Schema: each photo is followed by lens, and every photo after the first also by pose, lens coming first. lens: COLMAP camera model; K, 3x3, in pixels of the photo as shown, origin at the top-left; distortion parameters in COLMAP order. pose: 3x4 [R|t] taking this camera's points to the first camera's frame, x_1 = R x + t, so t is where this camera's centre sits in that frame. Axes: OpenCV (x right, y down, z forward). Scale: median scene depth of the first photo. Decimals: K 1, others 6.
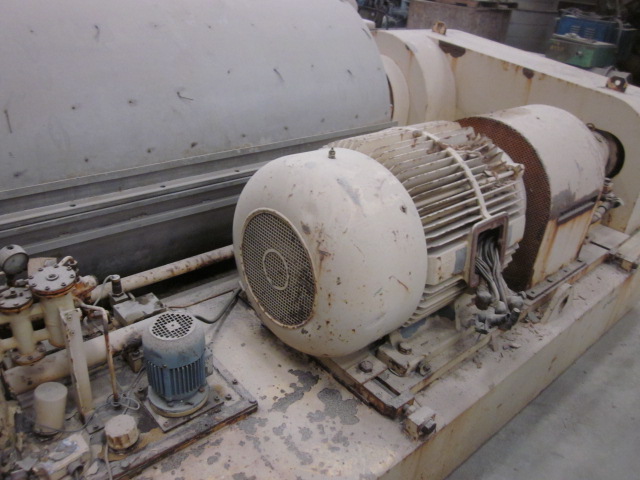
lens RADIAL K [[509.4, 0, 320.0], [0, 509.4, 240.0], [0, 0, 1]] dist [-0.031035, -0.000058]
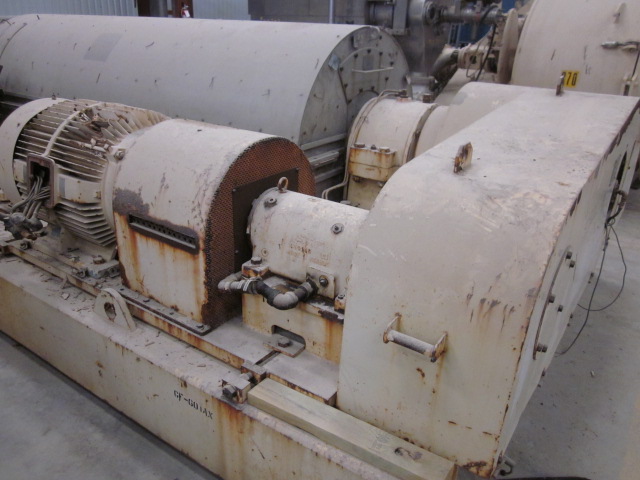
lens RADIAL K [[509.4, 0, 320.0], [0, 509.4, 240.0], [0, 0, 1]] dist [-0.031035, -0.000058]
pose [[0.262822, 0.315370, -0.911848, 1.388746], [-0.481161, 0.862010, 0.159448, -0.321213], [0.836307, 0.396839, 0.378299, 0.910786]]
